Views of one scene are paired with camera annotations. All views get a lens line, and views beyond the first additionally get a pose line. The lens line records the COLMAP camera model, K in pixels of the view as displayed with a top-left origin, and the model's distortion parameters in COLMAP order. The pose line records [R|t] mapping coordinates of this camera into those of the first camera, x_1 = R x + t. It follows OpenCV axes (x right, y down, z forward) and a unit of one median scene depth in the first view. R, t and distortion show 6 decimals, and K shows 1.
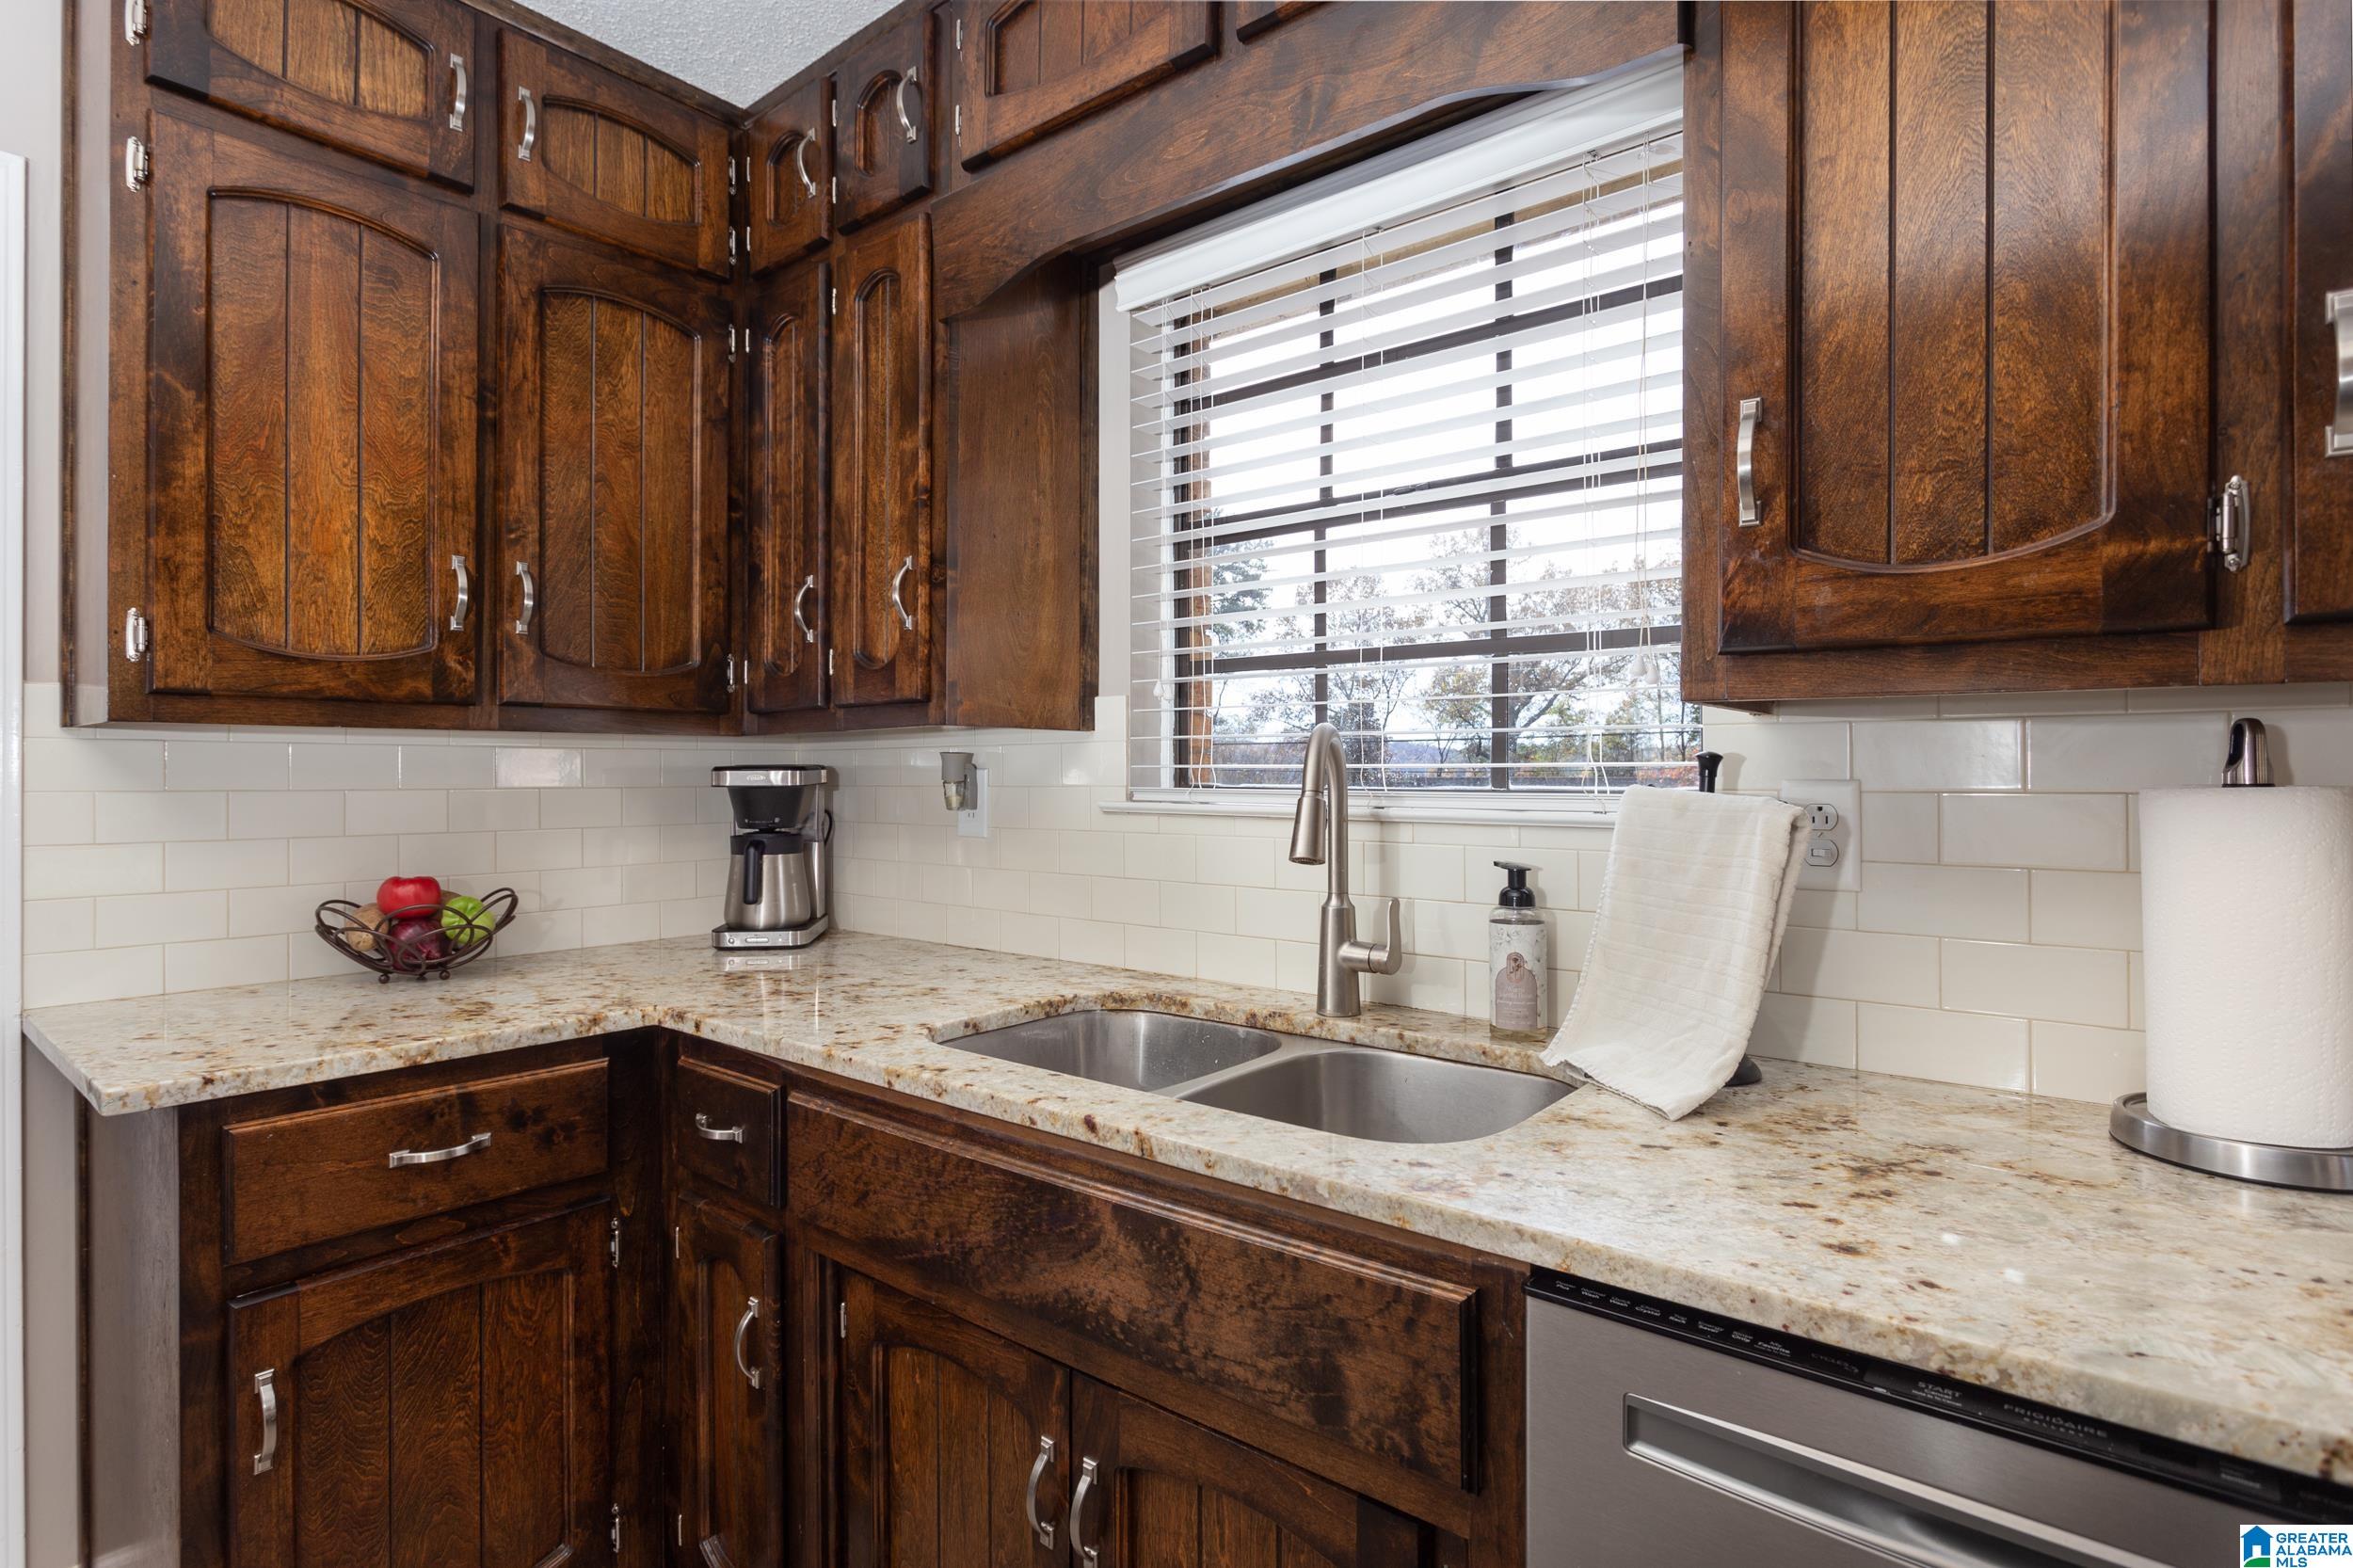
lens RADIAL K [[1160.1, 0, 1178.5], [0, 1160.1, 768.0], [0, 0, 1]] dist [-0.001498, 0.000239]
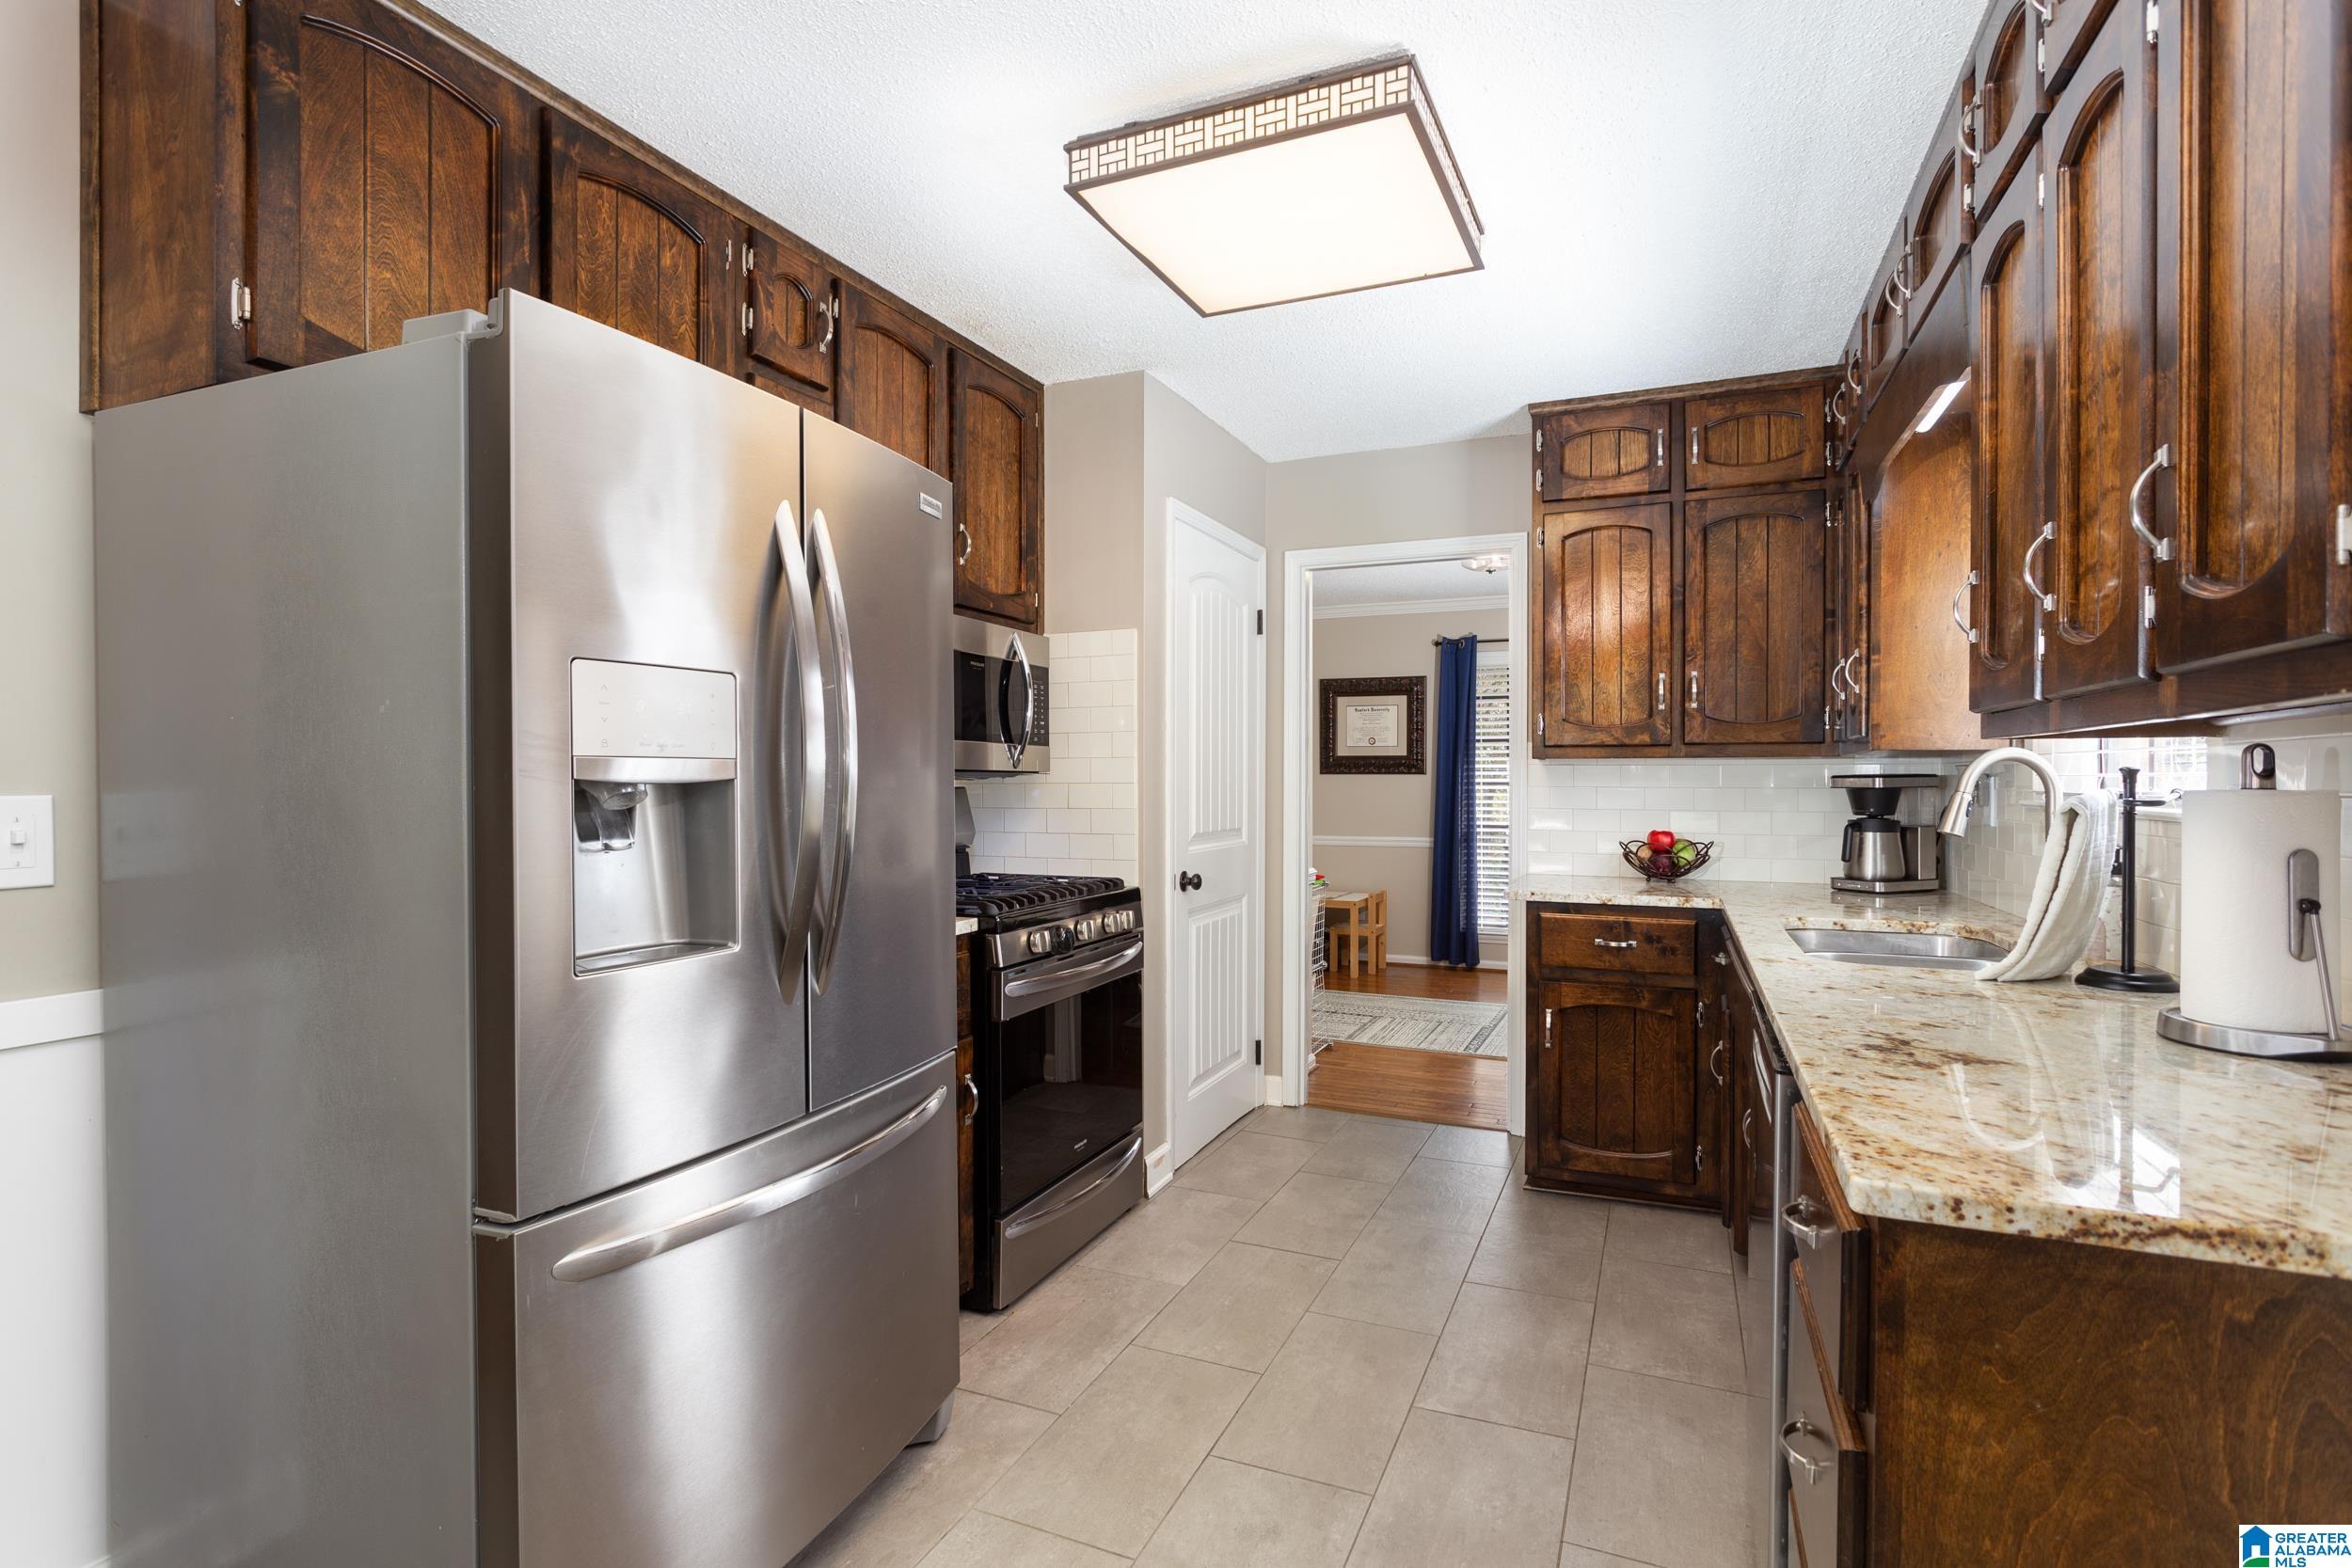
lens RADIAL K [[1159.5, 0, 1172.9], [0, 1159.5, 783.1], [0, 0, 1]] dist [-0.001498, 0.000239]
pose [[0.283186, 0.005574, -0.959049, 1.169896], [0.000879, 0.999981, 0.006071, -0.001608], [0.959065, -0.002562, 0.283176, -0.434711]]
